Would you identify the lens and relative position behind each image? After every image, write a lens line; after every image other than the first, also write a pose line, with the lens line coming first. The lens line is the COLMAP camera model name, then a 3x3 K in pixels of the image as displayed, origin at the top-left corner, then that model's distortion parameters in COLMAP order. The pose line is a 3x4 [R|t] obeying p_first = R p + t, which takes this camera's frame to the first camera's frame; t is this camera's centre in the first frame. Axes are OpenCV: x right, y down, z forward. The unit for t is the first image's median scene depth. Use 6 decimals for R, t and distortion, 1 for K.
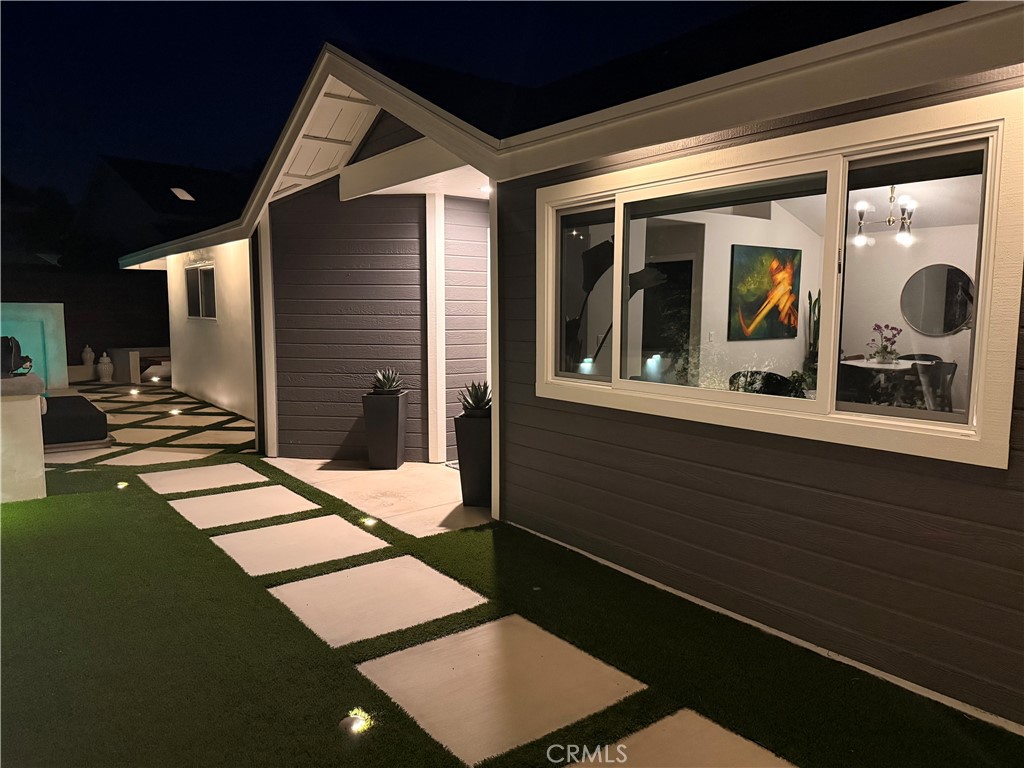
lens RADIAL K [[706.7, 0, 513.4], [0, 706.7, 393.9], [0, 0, 1]] dist [0.021497, -0.023742]
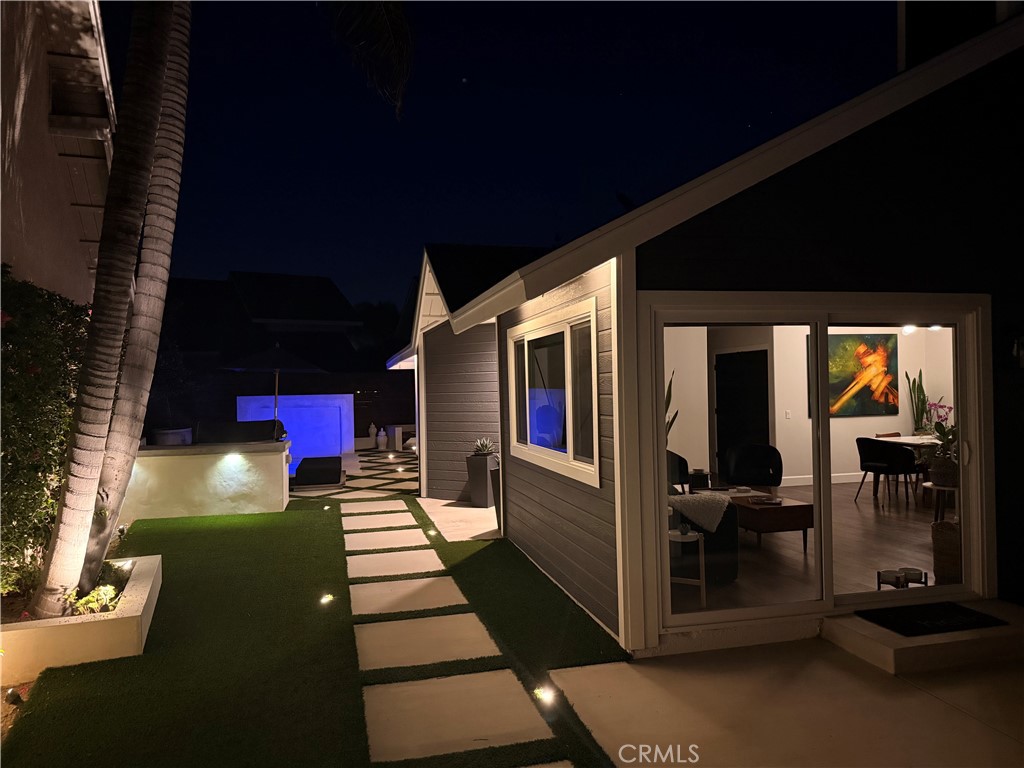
lens RADIAL K [[706.7, 0, 517.8], [0, 706.7, 385.5], [0, 0, 1]] dist [0.021497, -0.023742]
pose [[0.912195, -0.023999, -0.409053, 0.321282], [-0.024786, 0.993224, -0.113545, 0.012763], [0.409006, 0.113714, 0.905419, -0.211088]]
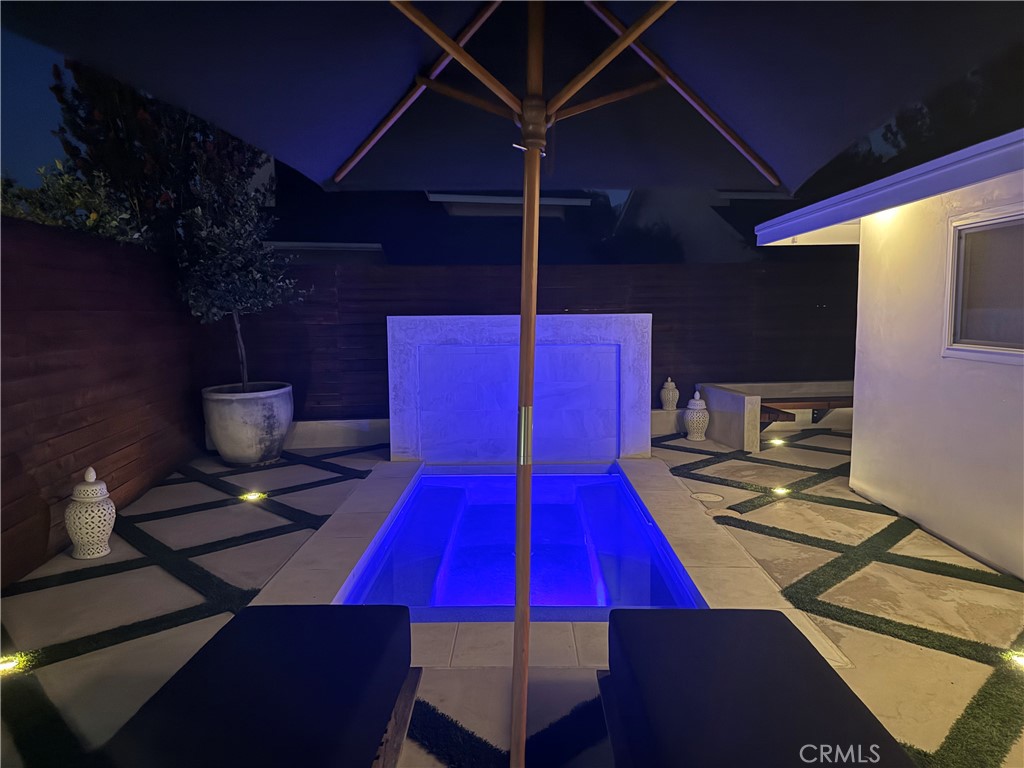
lens RADIAL K [[706.7, 0, 506.6], [0, 706.7, 381.7], [0, 0, 1]] dist [0.021497, -0.023742]
pose [[0.775440, 0.050468, -0.629401, -0.436269], [-0.062942, 0.998014, 0.002479, -0.079956], [0.628276, 0.037694, 0.777077, 0.576575]]
